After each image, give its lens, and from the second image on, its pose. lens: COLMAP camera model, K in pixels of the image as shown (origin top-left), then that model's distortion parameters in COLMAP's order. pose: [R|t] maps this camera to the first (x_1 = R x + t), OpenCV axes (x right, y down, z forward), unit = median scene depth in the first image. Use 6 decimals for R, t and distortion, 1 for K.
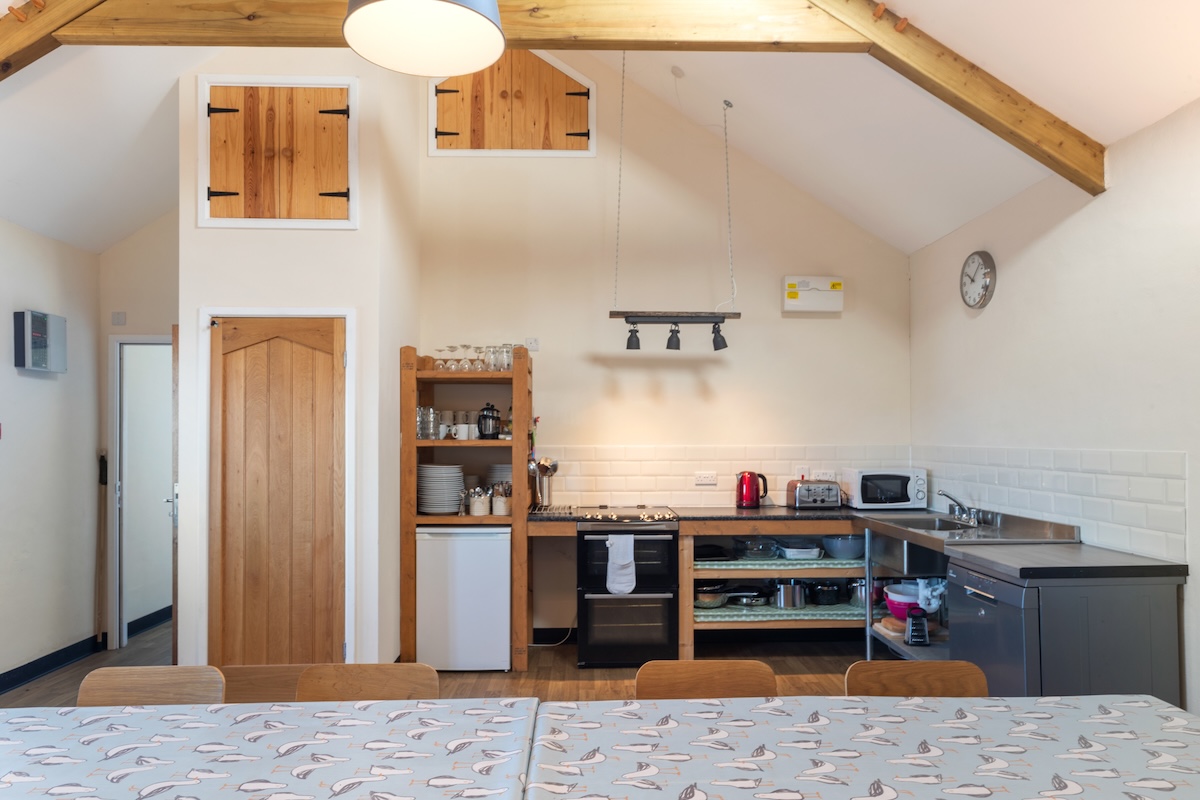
lens RADIAL K [[808.4, 0, 632.5], [0, 808.4, 423.0], [0, 0, 1]] dist [0.010996, -0.005130]
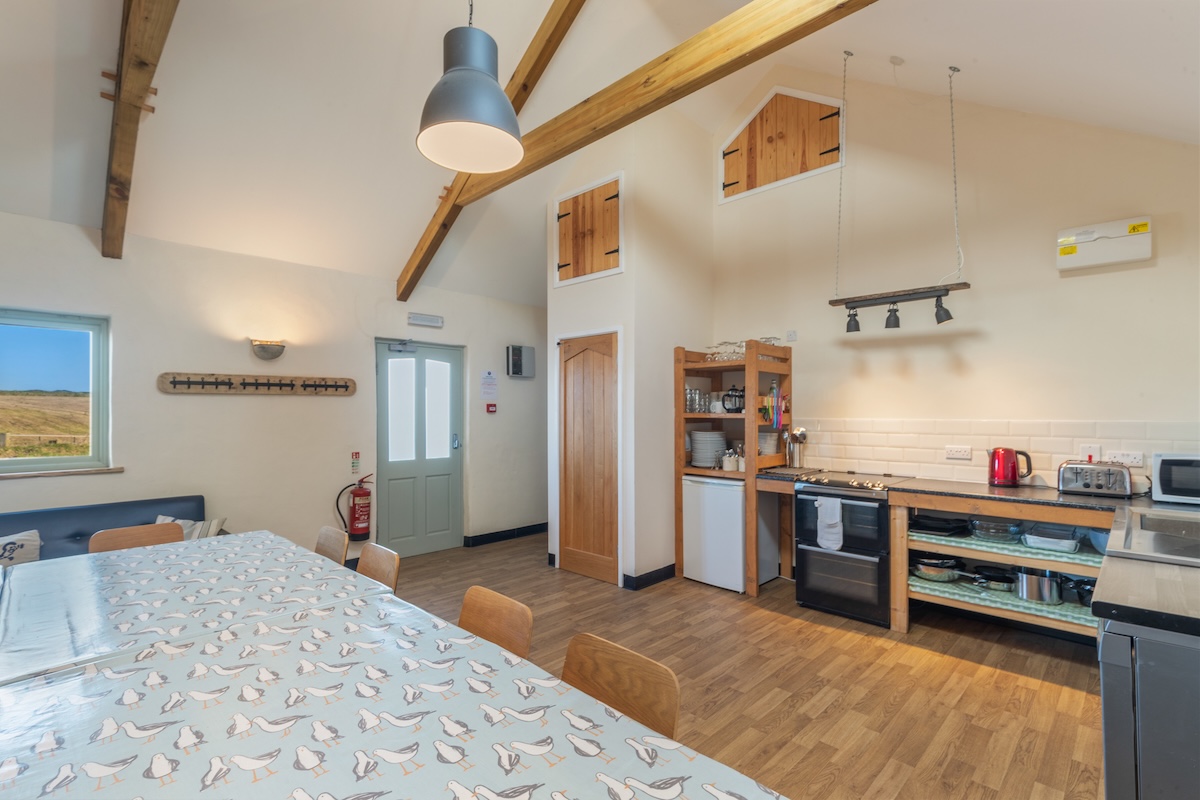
lens RADIAL K [[559.7, 0, 595.4], [0, 559.7, 409.3], [0, 0, 1]] dist [0.007616, -0.001921]
pose [[0.676476, -0.002300, -0.736461, 0.337500], [0.012145, 0.999894, 0.008033, 0.004528], [0.736364, -0.014378, 0.676433, 0.228039]]
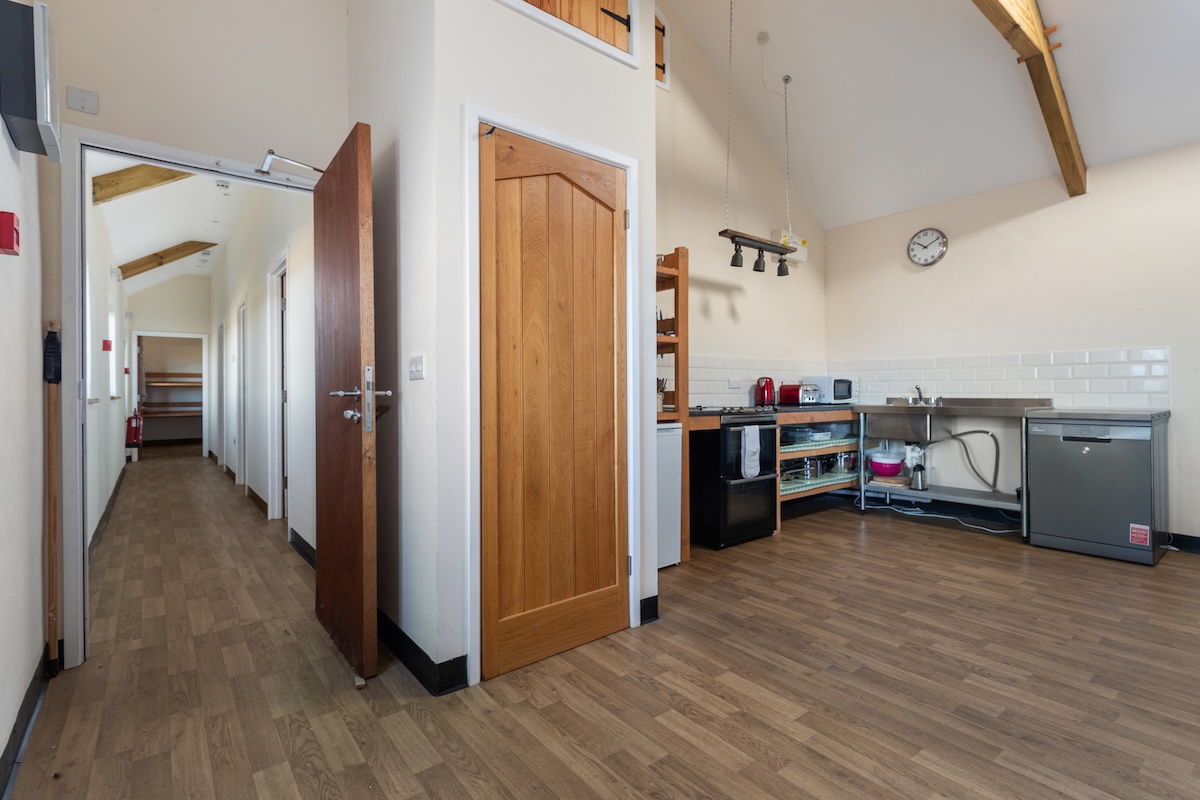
lens RADIAL K [[559.7, 0, 646.7], [0, 559.7, 388.3], [0, 0, 1]] dist [0.007616, -0.001921]
pose [[0.792822, 0.001263, 0.609451, -0.604200], [-0.007313, 0.999946, 0.007441, 0.079802], [-0.609409, -0.010356, 0.792789, 0.459272]]
